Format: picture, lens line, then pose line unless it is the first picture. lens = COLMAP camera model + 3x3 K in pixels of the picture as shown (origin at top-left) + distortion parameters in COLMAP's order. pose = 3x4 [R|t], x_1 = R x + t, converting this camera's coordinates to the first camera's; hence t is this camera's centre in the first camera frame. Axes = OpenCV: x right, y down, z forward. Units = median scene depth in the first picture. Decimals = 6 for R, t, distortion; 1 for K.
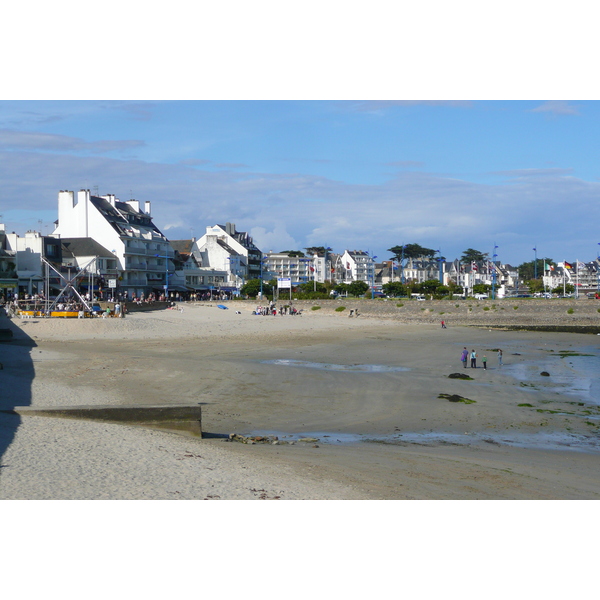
lens RADIAL K [[1137.5, 0, 300.0], [0, 1137.5, 300.0], [0, 0, 1]] dist [0.114225, -0.004867]
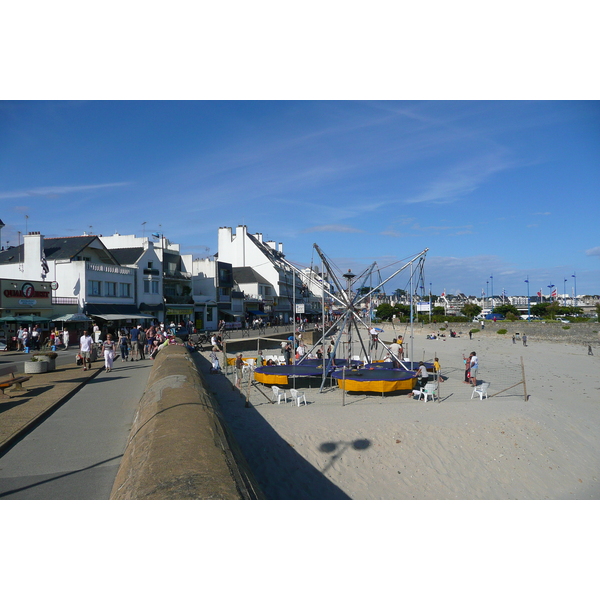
lens RADIAL K [[497.7, 0, 300.0], [0, 497.7, 300.0], [0, 0, 1]] dist [-0.001625, 0.000068]
pose [[0.999482, -0.007206, 0.031366, -0.159813], [0.008106, 0.999556, -0.028666, -0.009111], [-0.031145, 0.028905, 0.999097, 0.553343]]
